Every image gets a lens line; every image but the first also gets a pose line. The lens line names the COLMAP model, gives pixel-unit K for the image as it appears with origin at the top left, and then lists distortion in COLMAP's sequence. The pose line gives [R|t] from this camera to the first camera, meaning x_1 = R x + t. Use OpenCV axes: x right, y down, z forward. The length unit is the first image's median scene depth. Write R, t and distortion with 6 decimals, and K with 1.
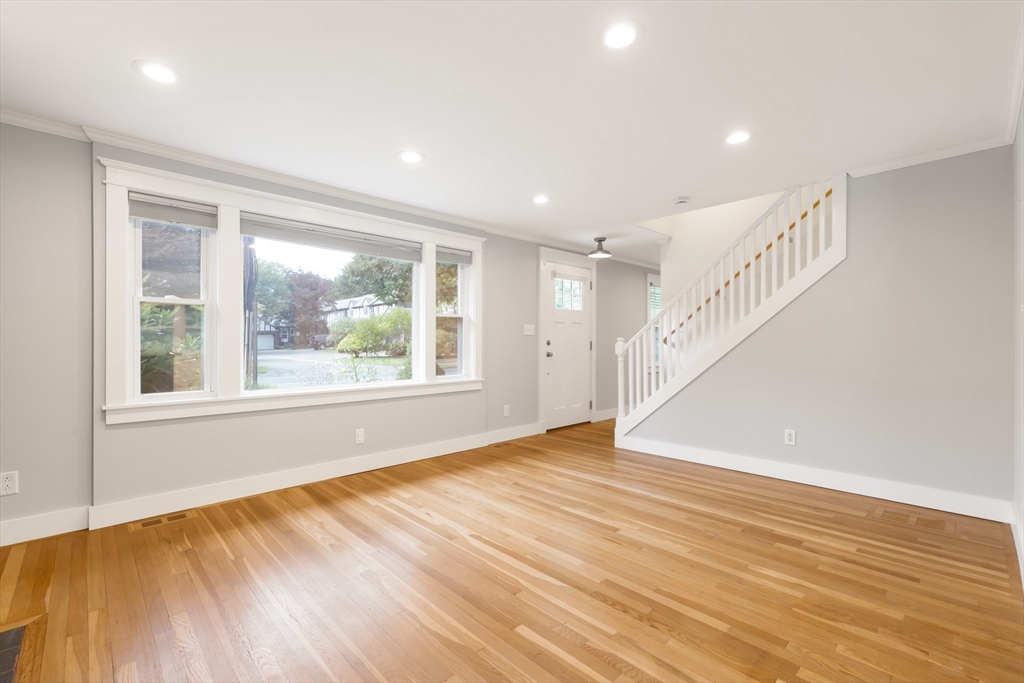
lens RADIAL K [[439.4, 0, 512.0], [0, 439.4, 339.9], [0, 0, 1]] dist [0.002235, -0.000476]
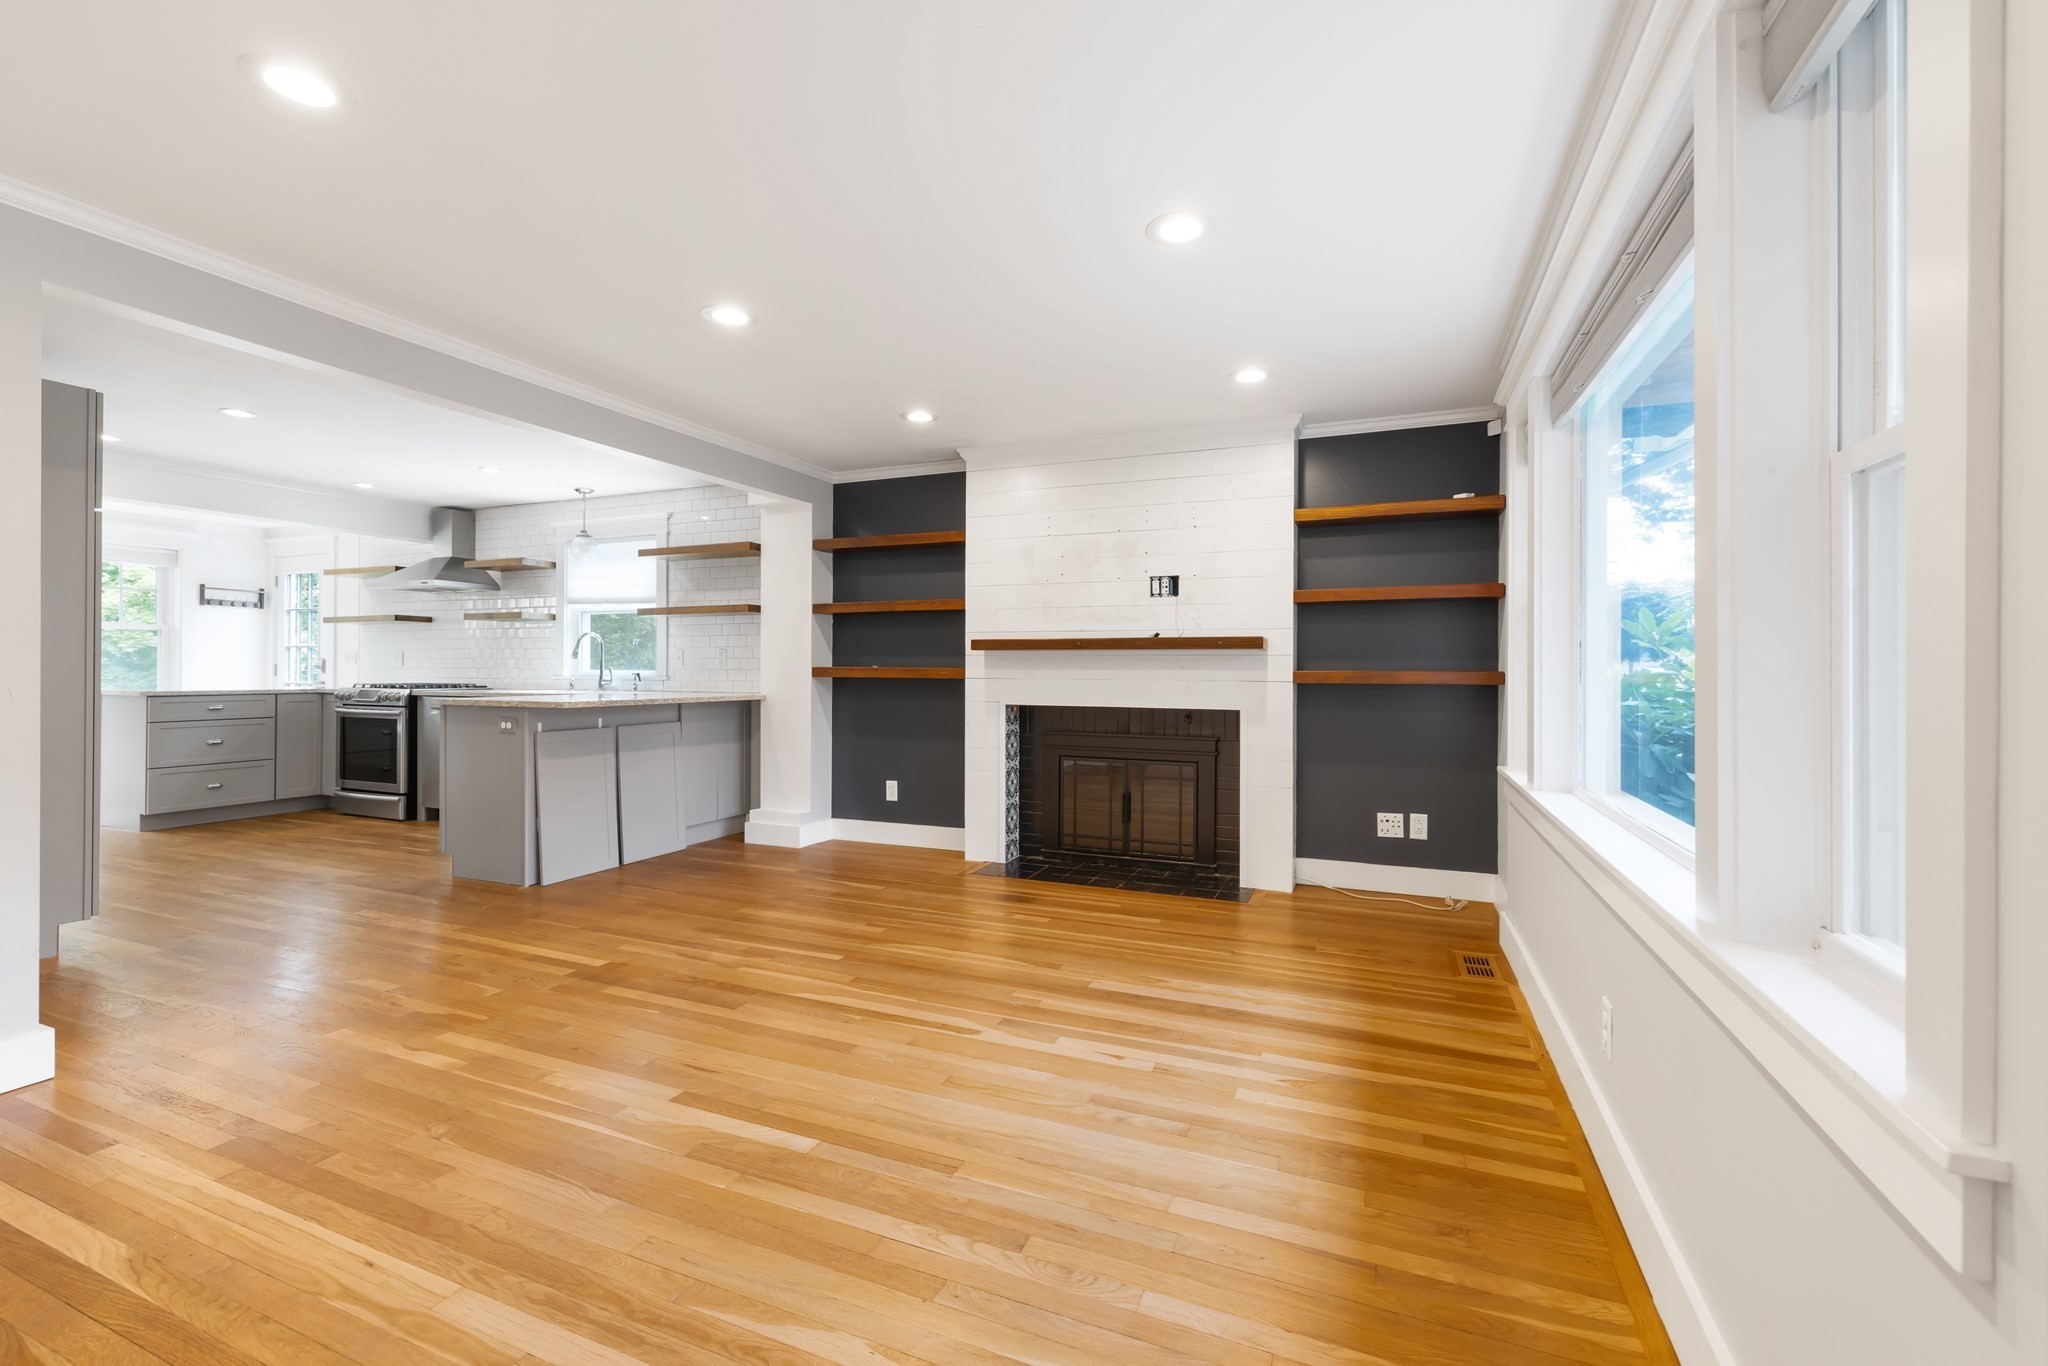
lens RADIAL K [[878.9, 0, 1035.5], [0, 878.9, 678.2], [0, 0, 1]] dist [0.002235, -0.000476]
pose [[-0.918363, 0.000581, -0.395738, 0.271580], [0.000064, 0.999999, 0.001320, 0.013737], [0.395738, 0.001187, -0.918363, 2.045930]]
